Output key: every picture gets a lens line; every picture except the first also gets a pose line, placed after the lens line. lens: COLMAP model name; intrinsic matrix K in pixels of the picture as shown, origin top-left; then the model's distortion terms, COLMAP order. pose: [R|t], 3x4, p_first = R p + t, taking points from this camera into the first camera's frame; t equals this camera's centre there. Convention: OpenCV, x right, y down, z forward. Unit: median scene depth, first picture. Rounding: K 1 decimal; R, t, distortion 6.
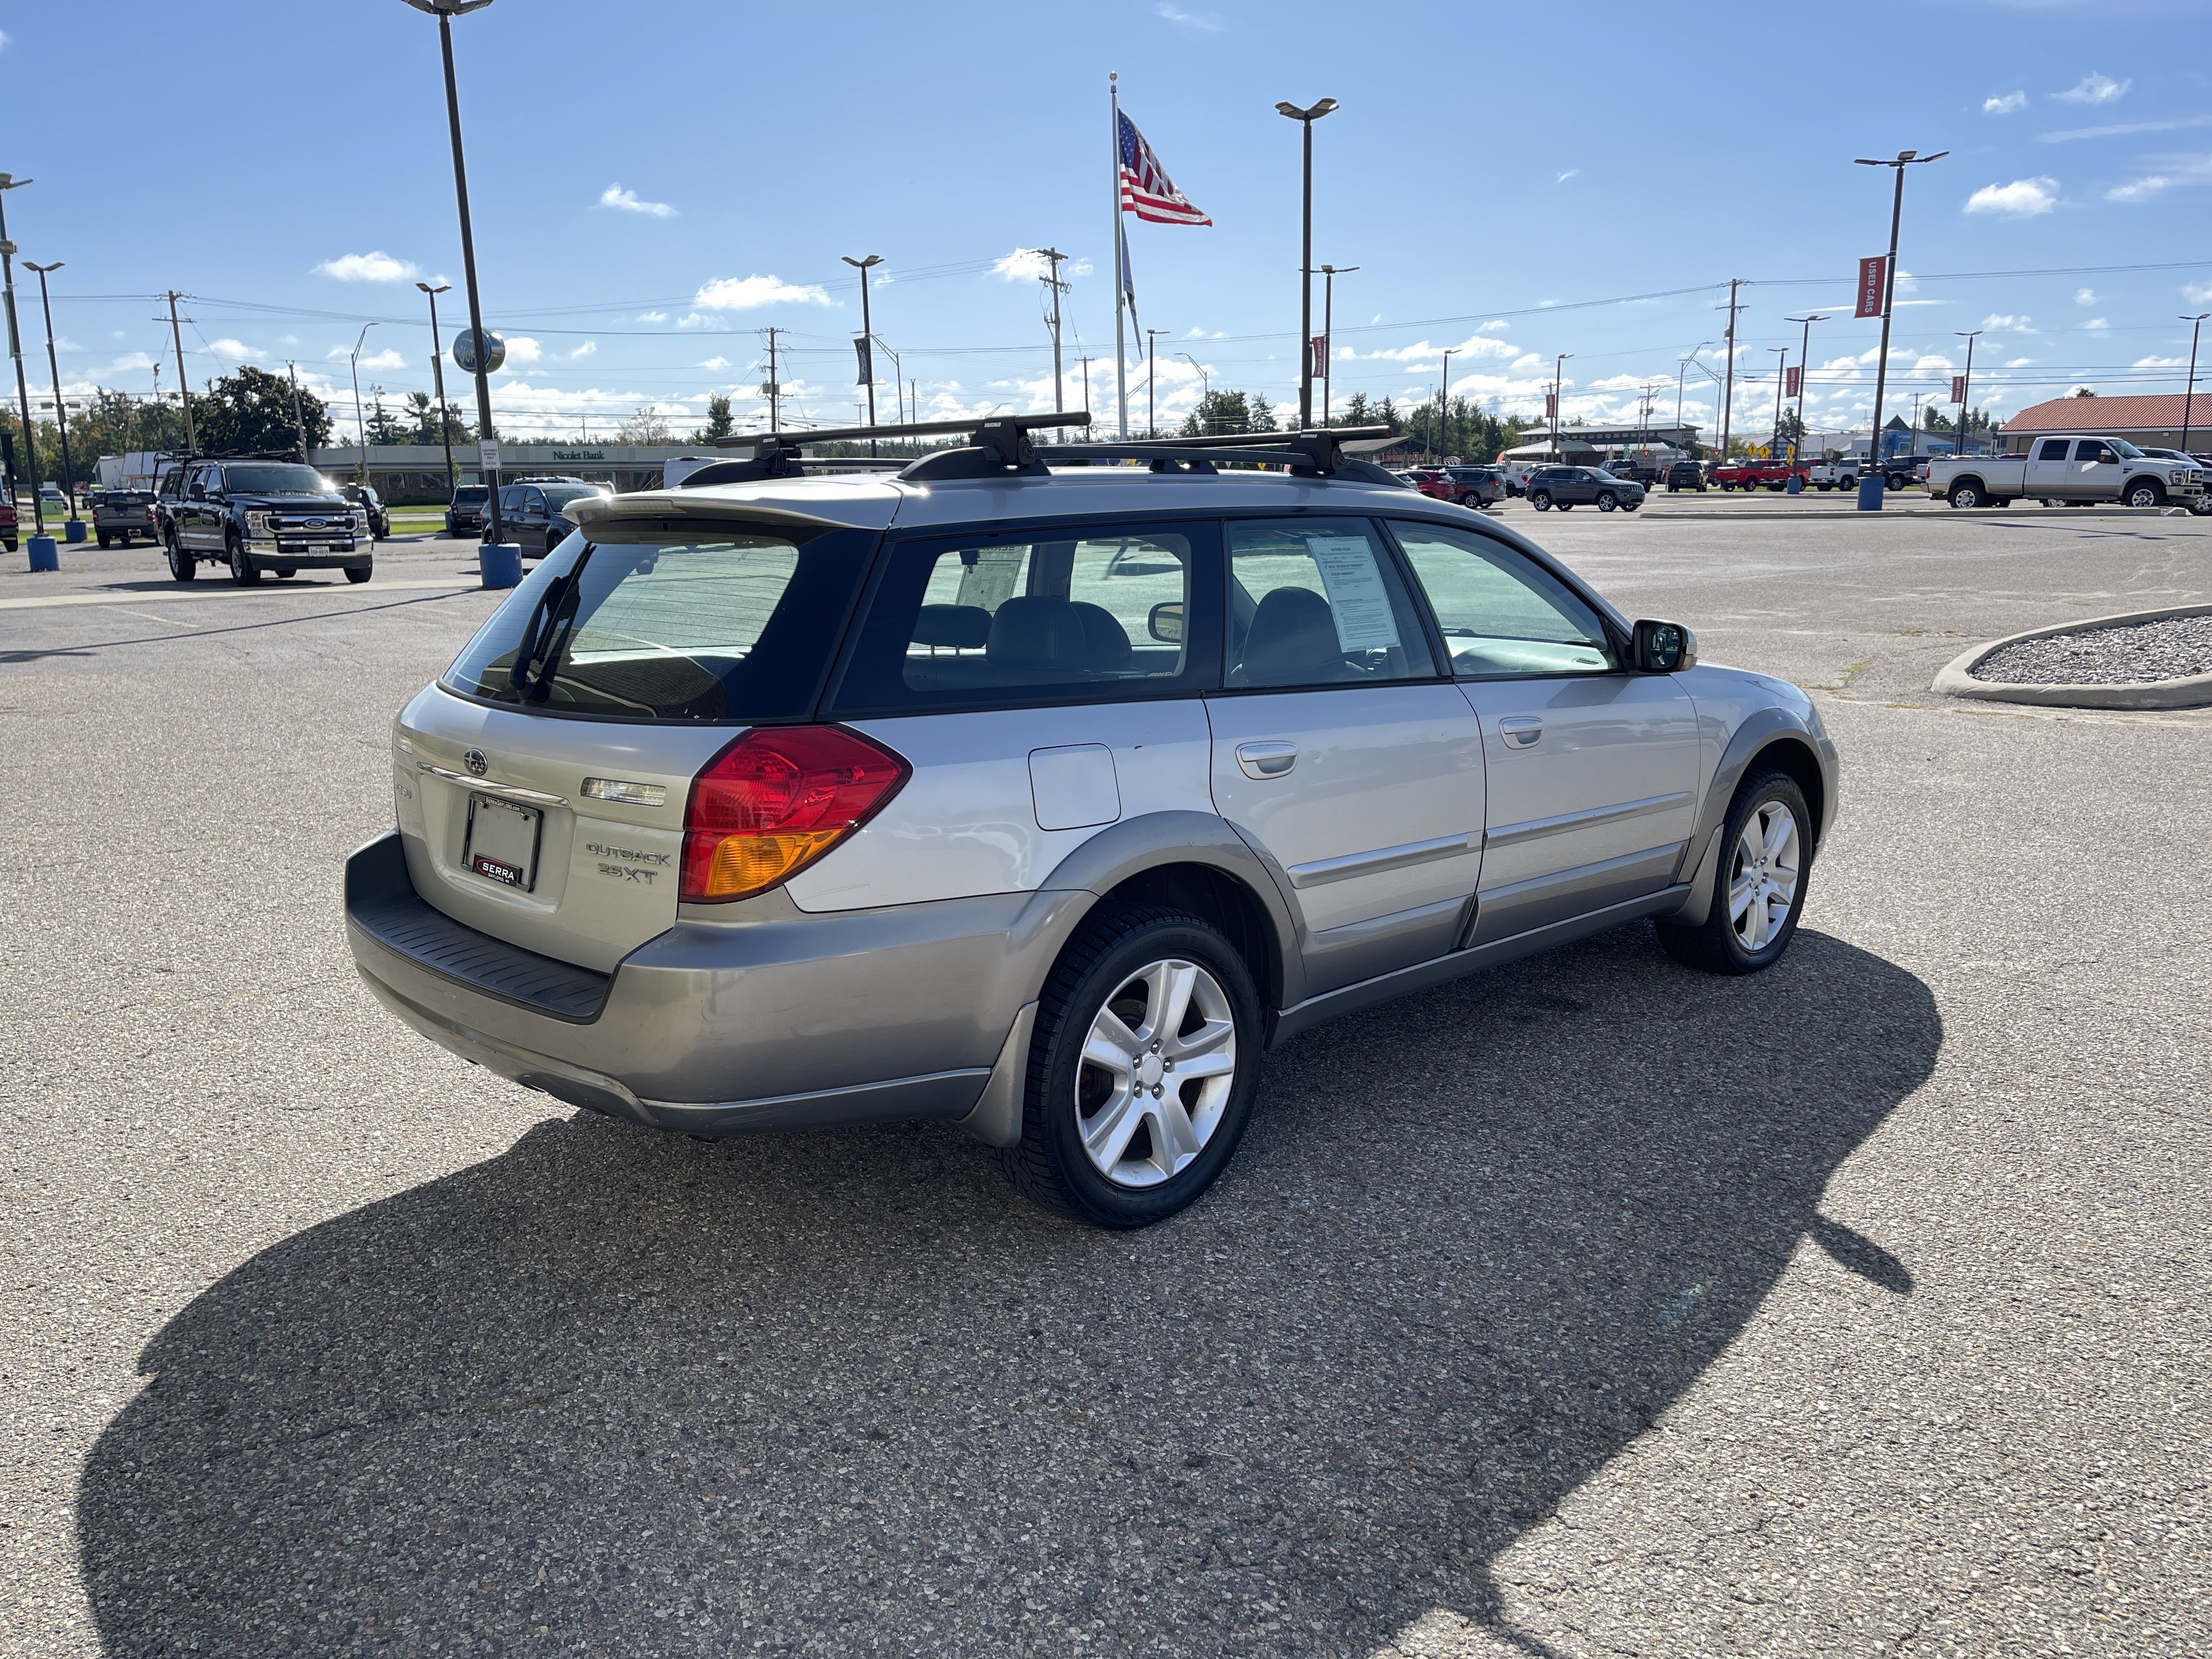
lens RADIAL K [[1671.6, 0, 1118.1], [0, 1671.6, 844.2], [0, 0, 1]] dist [0.075047, -0.106734]
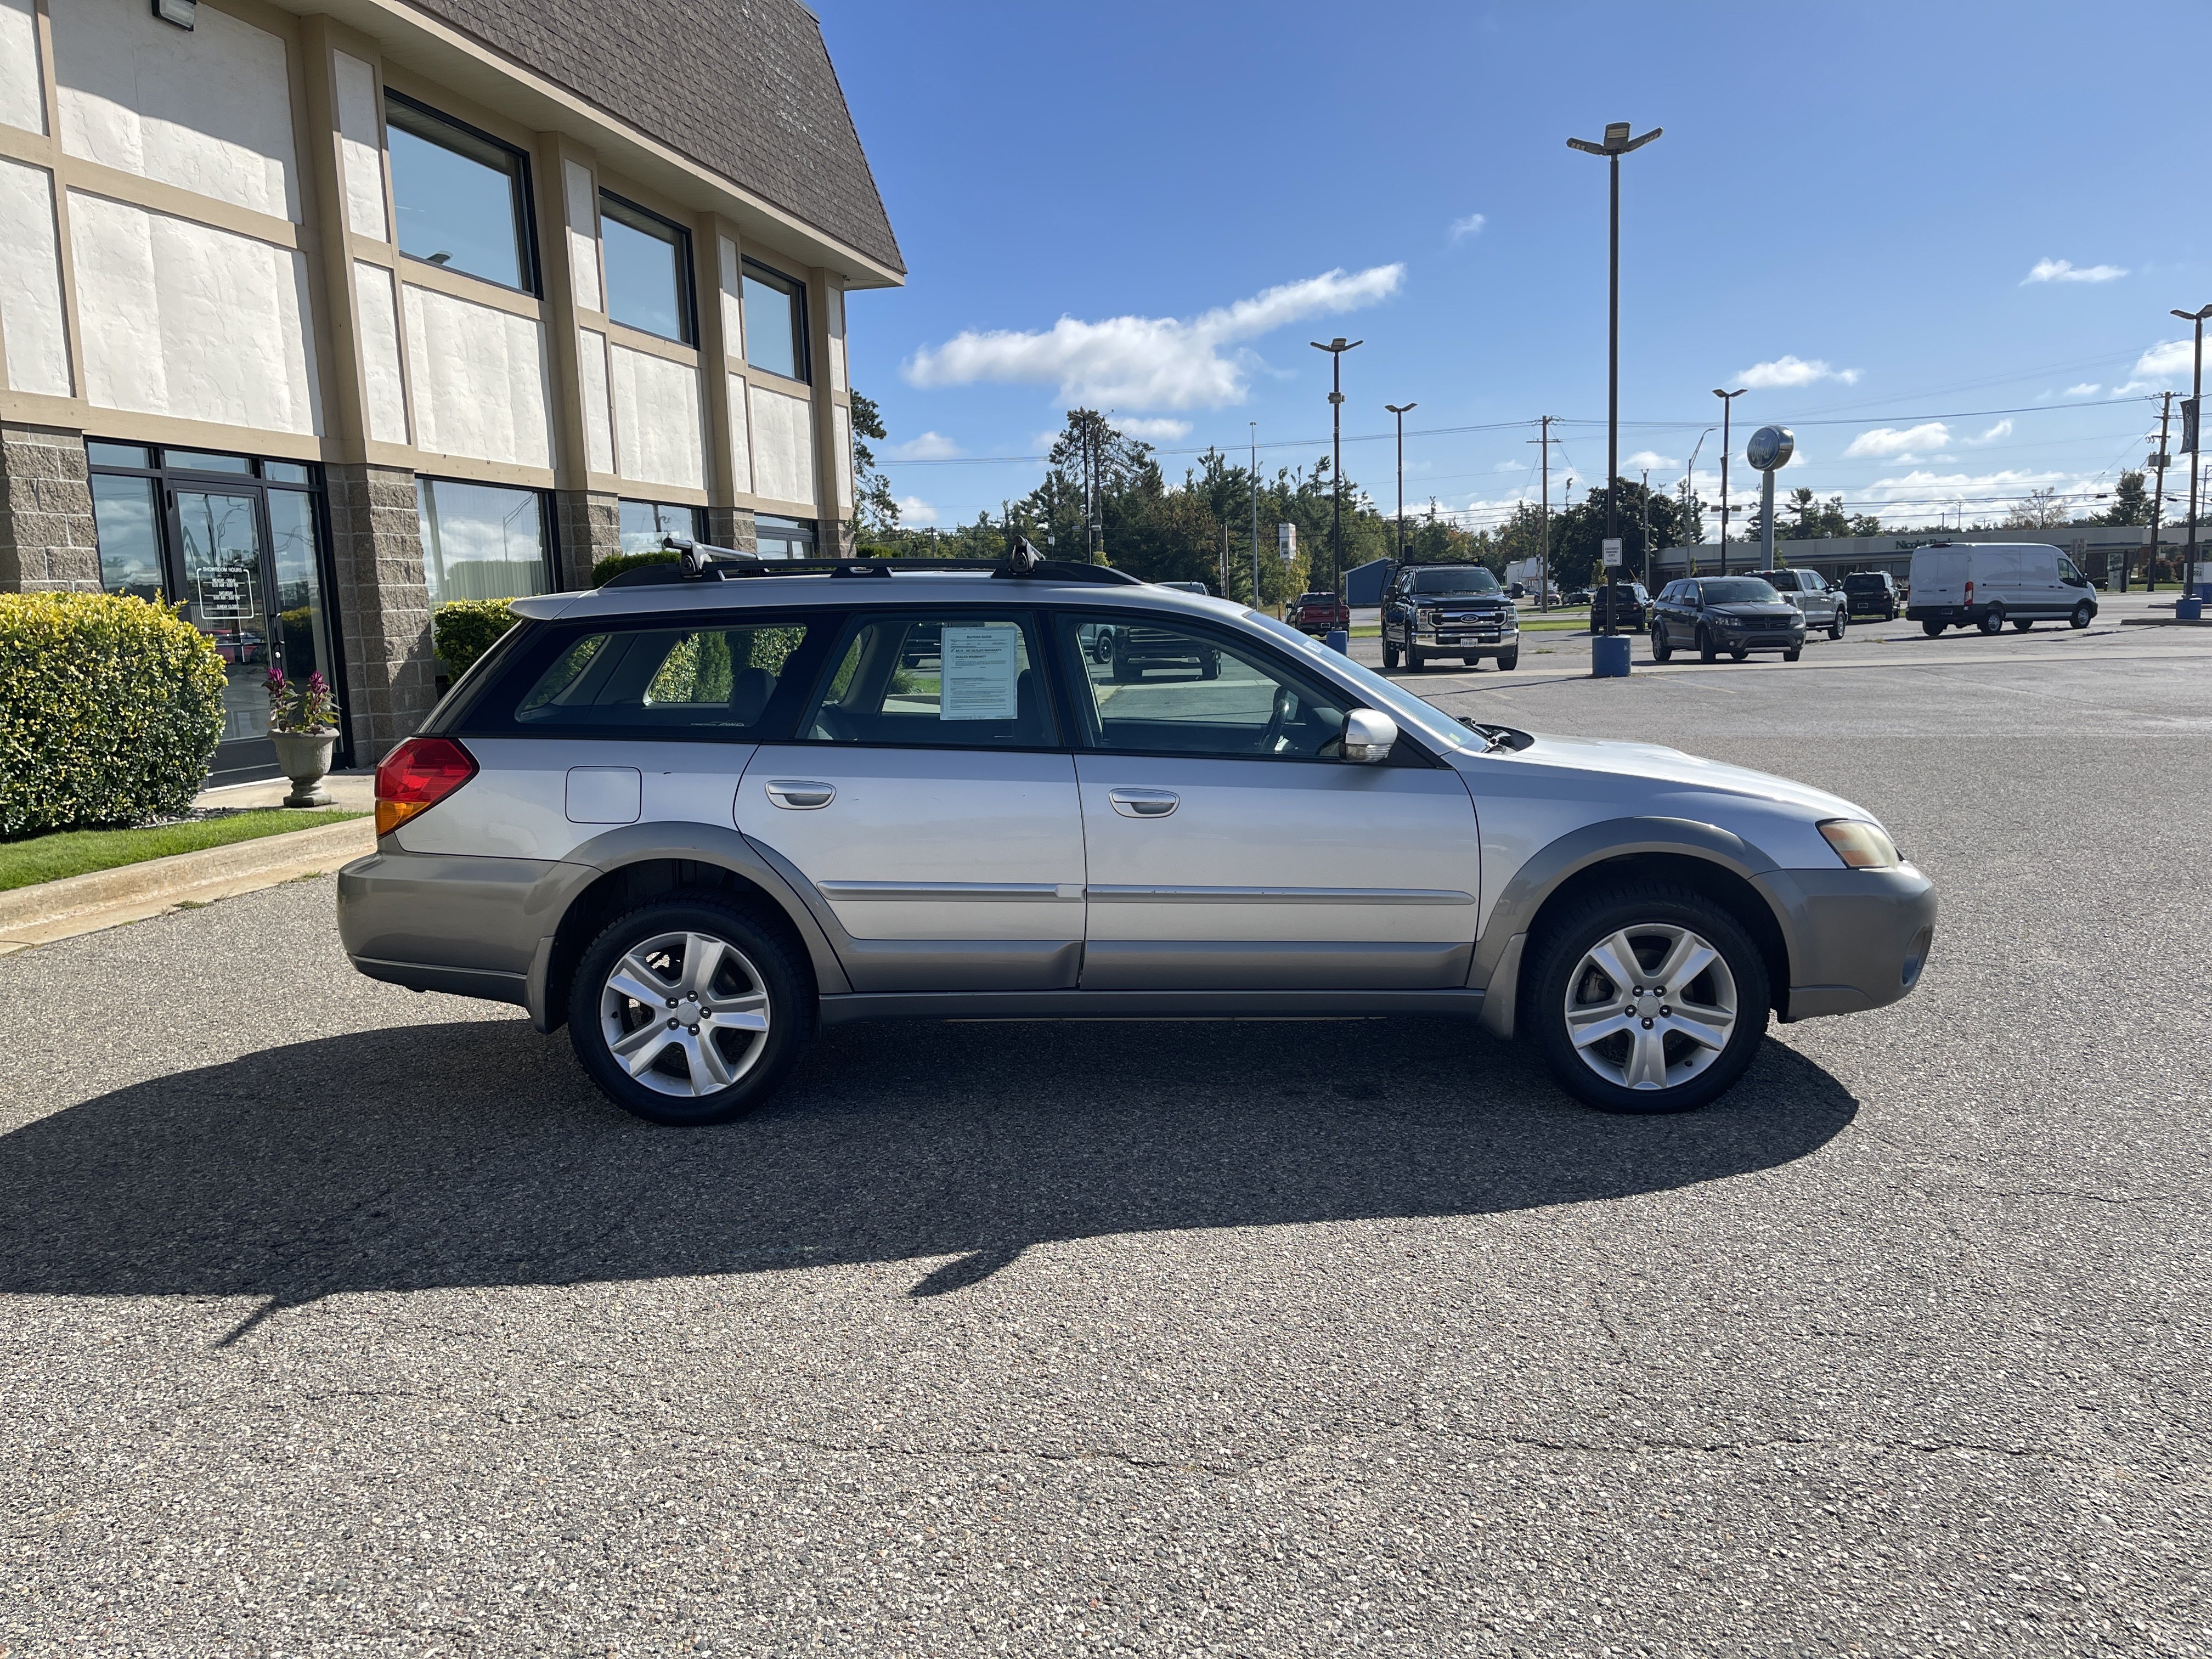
lens RADIAL K [[1671.6, 0, 1097.4], [0, 1671.6, 830.1], [0, 0, 1]] dist [0.075047, -0.106734]
pose [[0.706751, 0.084188, -0.702436, 0.097988], [-0.127211, 0.991834, -0.009119, -0.003462], [0.695932, 0.095803, 0.711689, 0.019793]]
